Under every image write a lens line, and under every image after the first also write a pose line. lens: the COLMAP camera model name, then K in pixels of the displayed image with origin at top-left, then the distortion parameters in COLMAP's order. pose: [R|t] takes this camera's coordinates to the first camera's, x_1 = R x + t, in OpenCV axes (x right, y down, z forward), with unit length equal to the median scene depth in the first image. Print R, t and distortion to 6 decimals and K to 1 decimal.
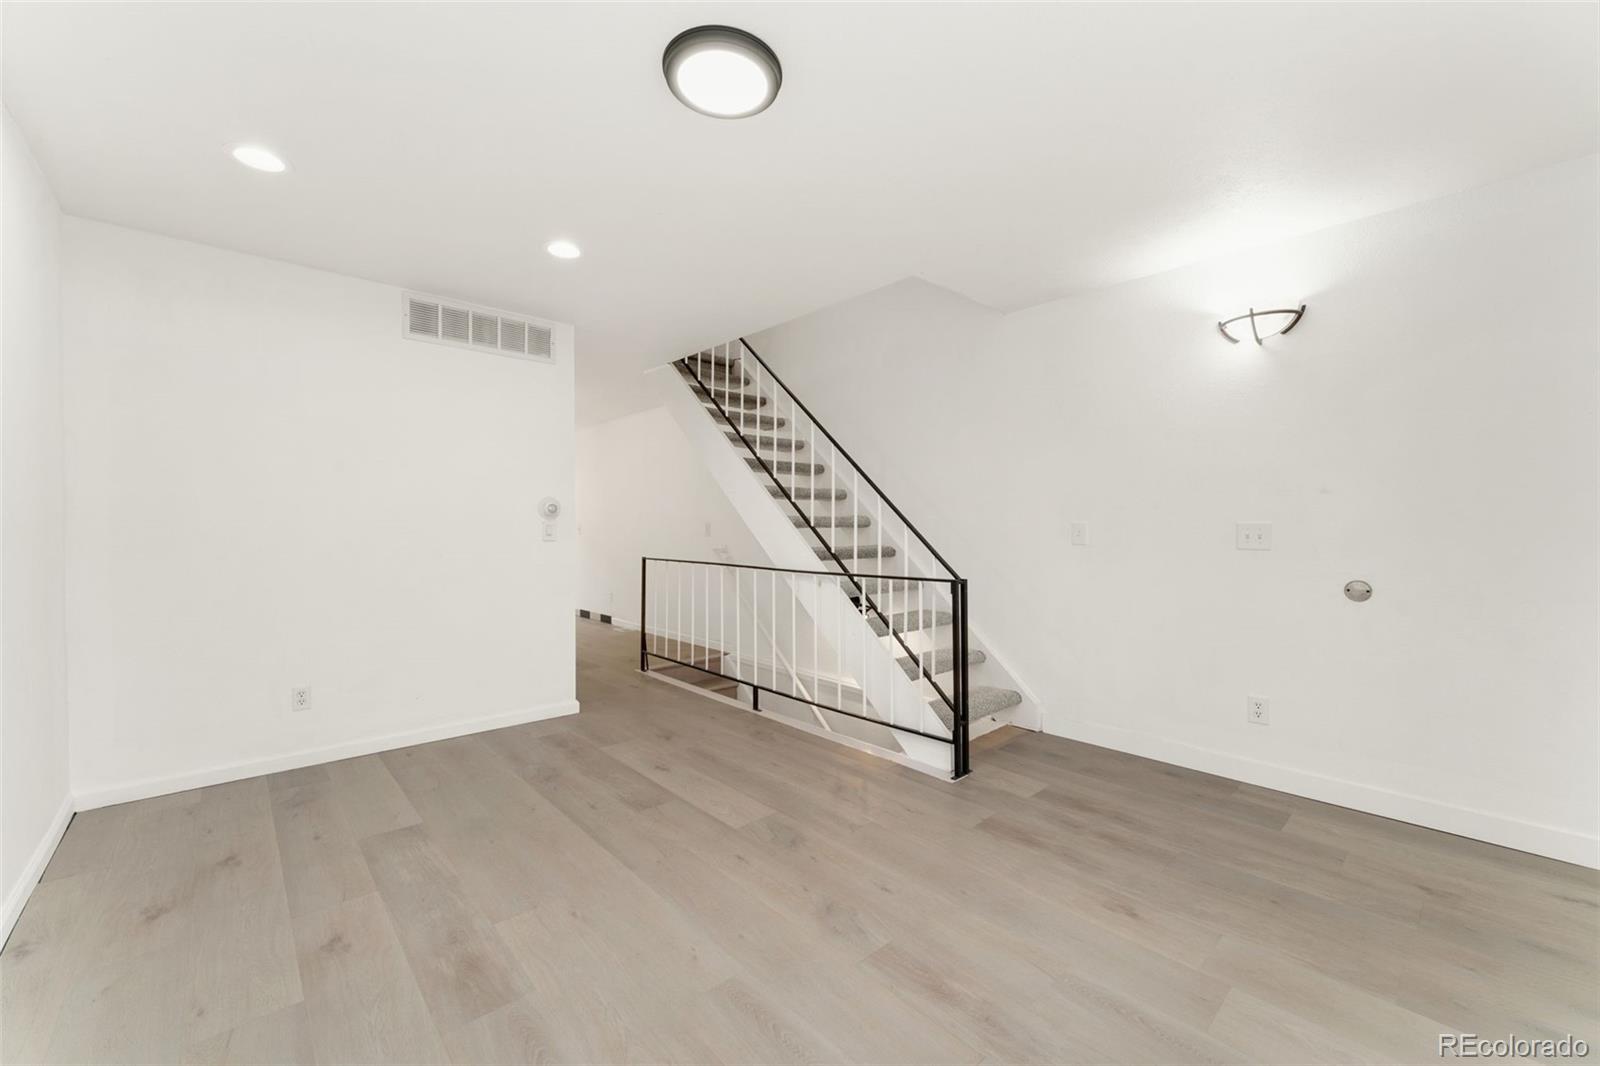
lens RADIAL K [[633.8, 0, 796.8], [0, 633.8, 529.3], [0, 0, 1]] dist [-0.000045, -0.000394]
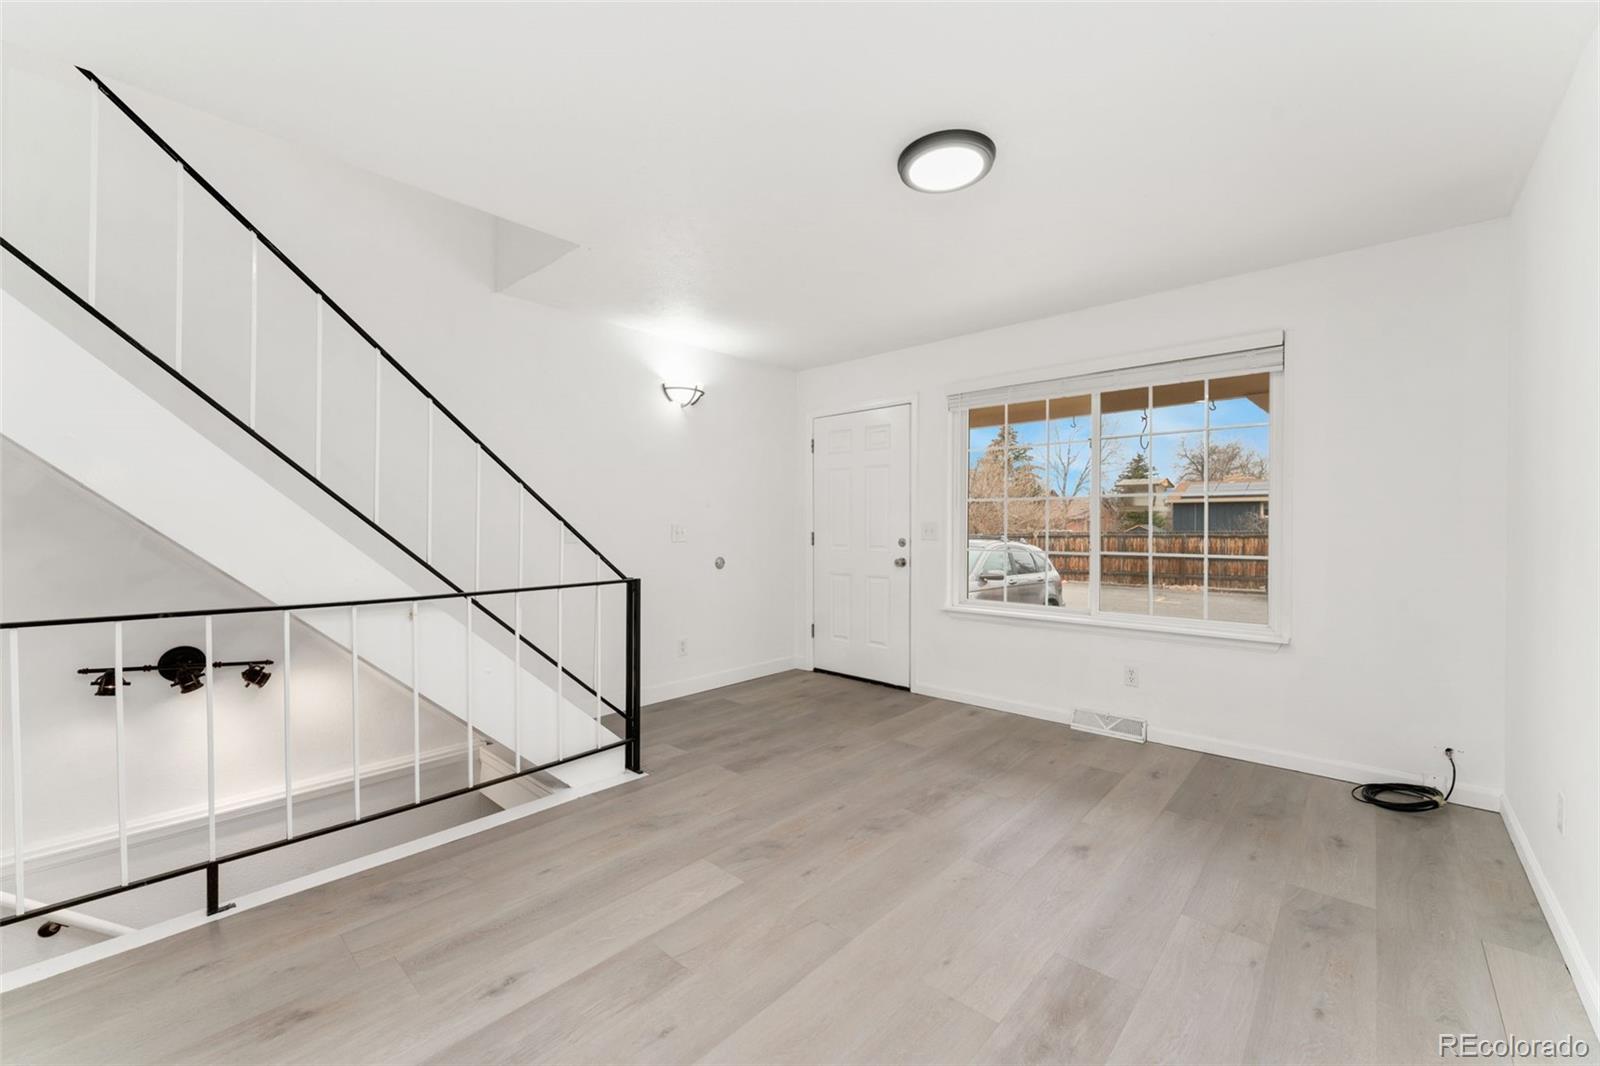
lens RADIAL K [[633.8, 0, 799.3], [0, 633.8, 525.6], [0, 0, 1]] dist [-0.000045, -0.000394]
pose [[-0.093902, 0.001782, 0.995580, -0.823547], [0.000921, 0.999998, -0.001703, -0.003555], [-0.995581, 0.000757, -0.093904, 0.870427]]
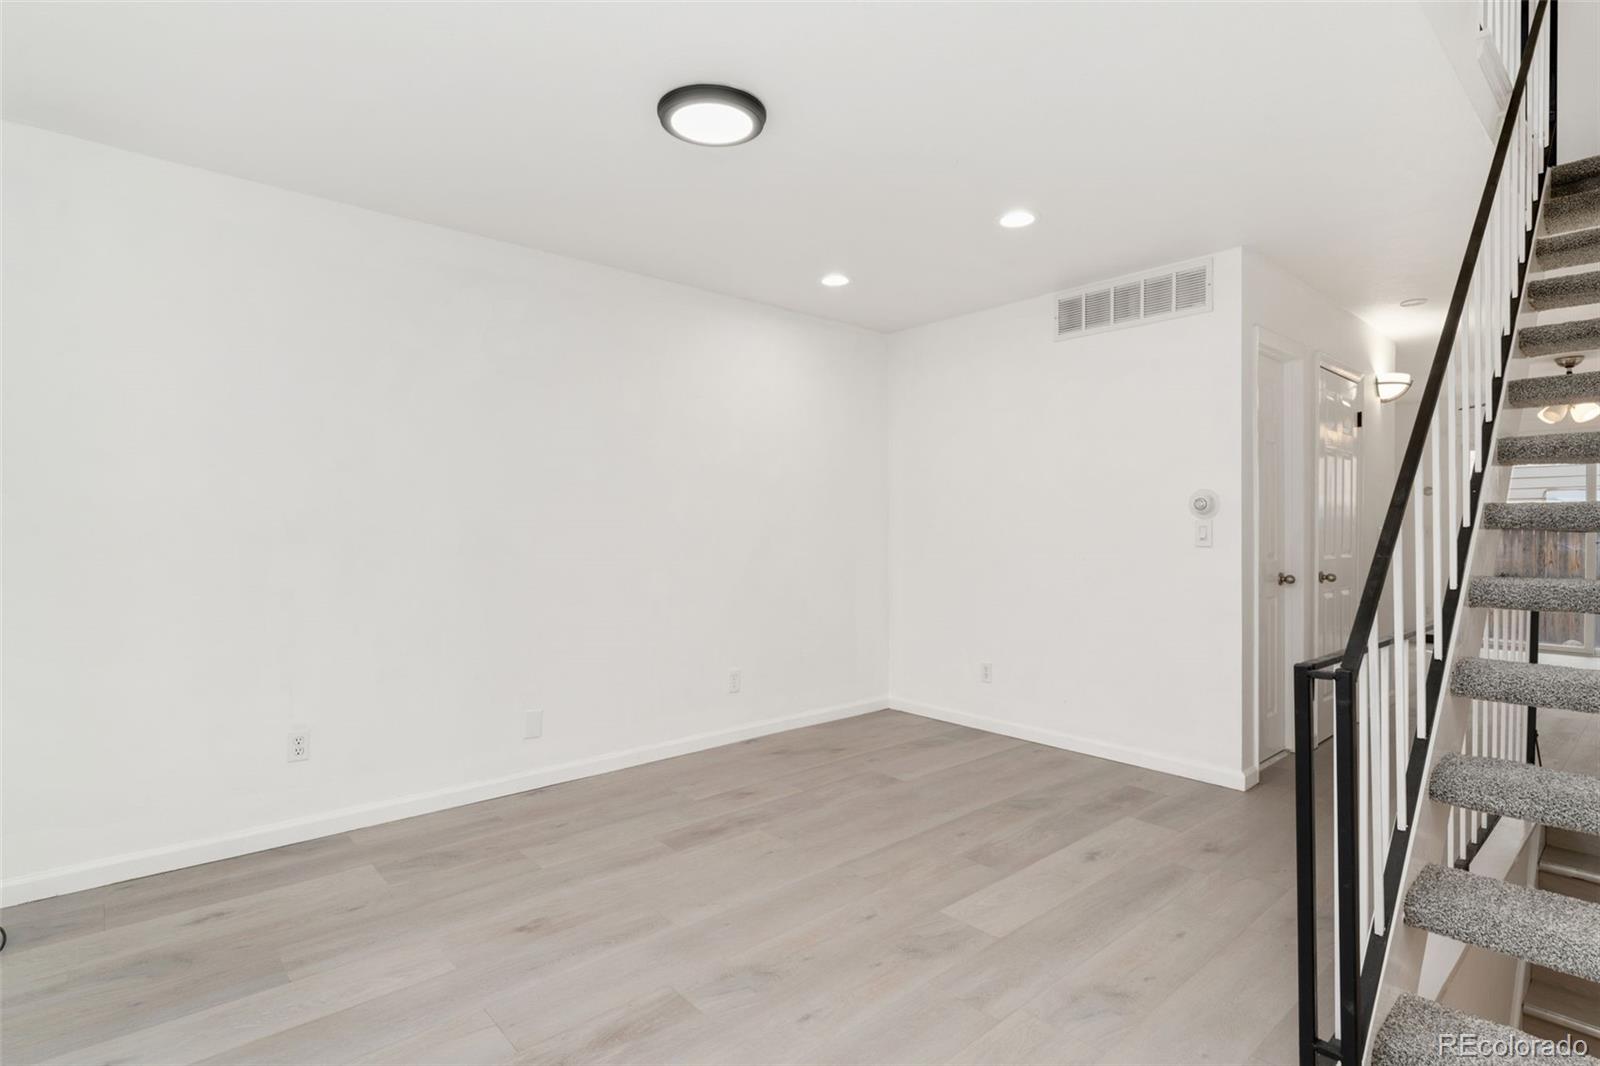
lens RADIAL K [[787.4, 0, 795.0], [0, 787.4, 534.1], [0, 0, 1]] dist [-0.006992, -0.000315]
pose [[-0.015252, 0.008033, -0.999851, 0.761321], [-0.002793, 0.999963, 0.008076, -0.004683], [0.999880, 0.002915, -0.015229, 0.719942]]
